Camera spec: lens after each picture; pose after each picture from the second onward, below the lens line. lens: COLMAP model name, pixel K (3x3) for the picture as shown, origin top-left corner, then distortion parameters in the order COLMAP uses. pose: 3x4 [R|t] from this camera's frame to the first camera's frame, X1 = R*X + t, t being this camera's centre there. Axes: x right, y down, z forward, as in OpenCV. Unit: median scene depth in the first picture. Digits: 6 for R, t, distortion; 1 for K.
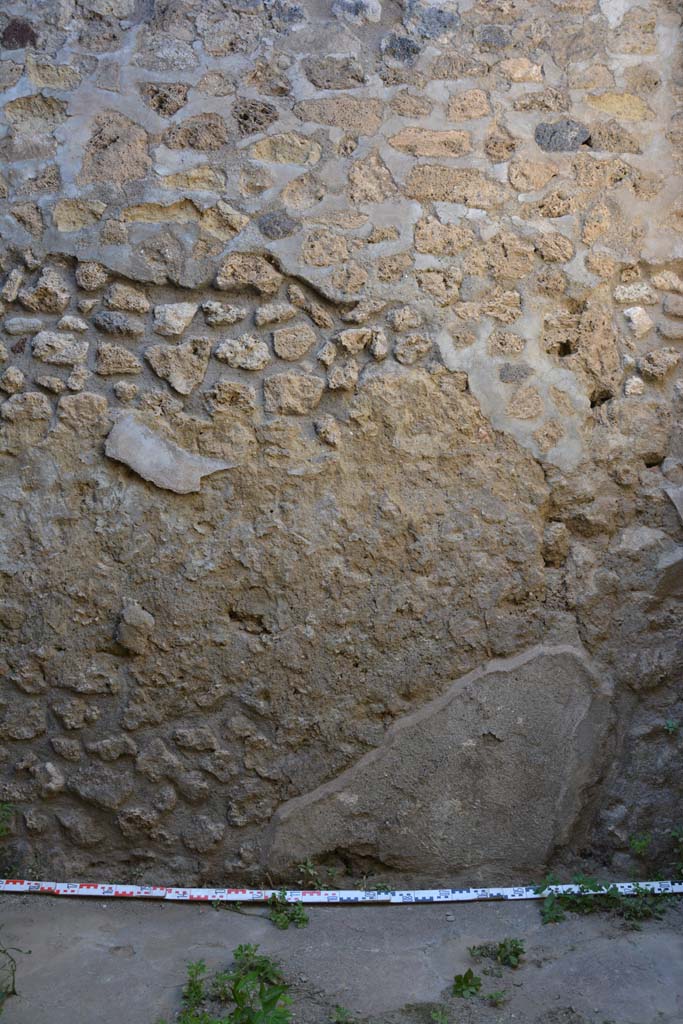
lens RADIAL K [[790.3, 0, 341.5], [0, 790.3, 512.0], [0, 0, 1]] dist [-0.165536, 0.117197]
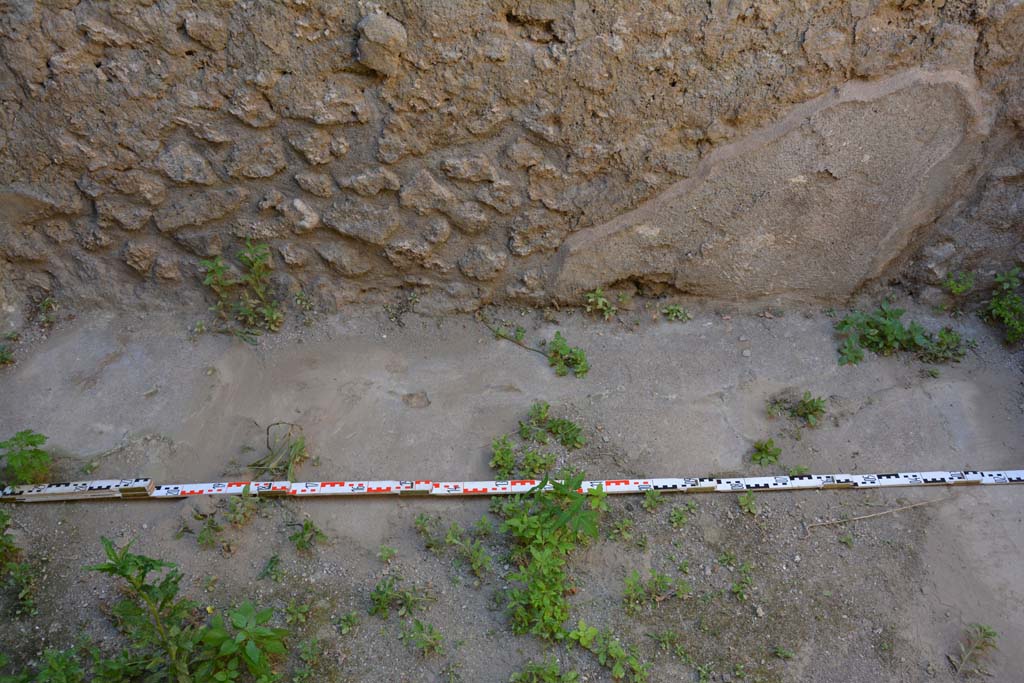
lens RADIAL K [[790.3, 0, 512.0], [0, 790.3, 341.5], [0, 0, 1]] dist [-0.165536, 0.117197]
pose [[0.999347, 0.012362, -0.033960, -0.111238], [0.015961, 0.692111, 0.721615, -0.179463], [0.032425, -0.721685, 0.691461, 0.291176]]
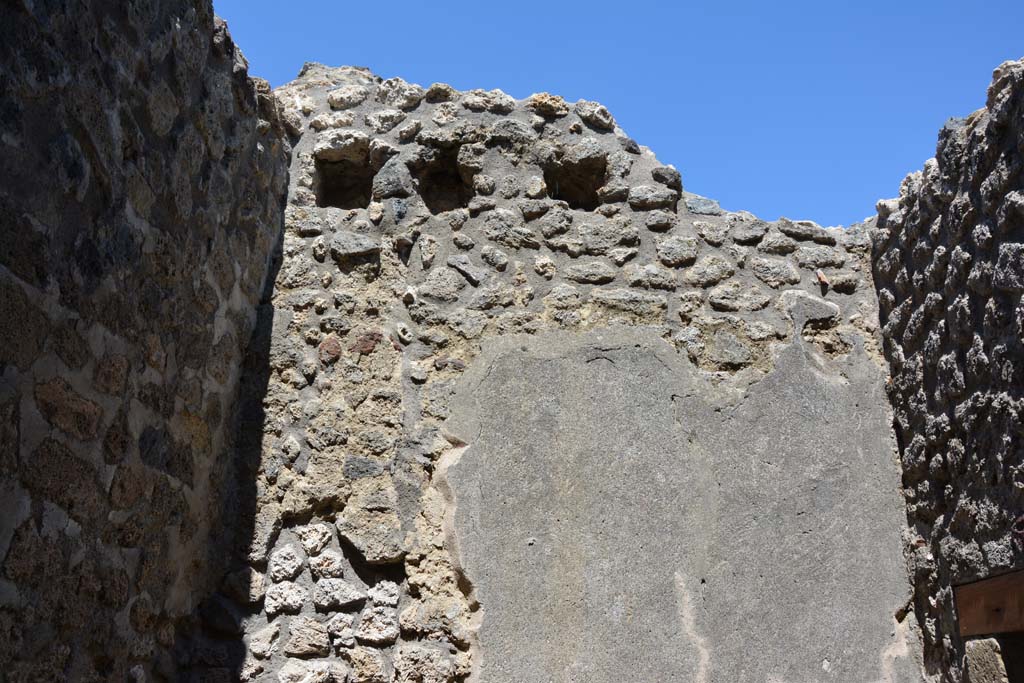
lens RADIAL K [[790.3, 0, 512.0], [0, 790.3, 341.5], [0, 0, 1]] dist [-0.165536, 0.117197]
pose [[0.063062, 0.407728, 0.910923, -0.517199], [-0.121717, 0.909068, -0.398472, -0.320285], [-0.990559, -0.085747, 0.106955, 0.541978]]
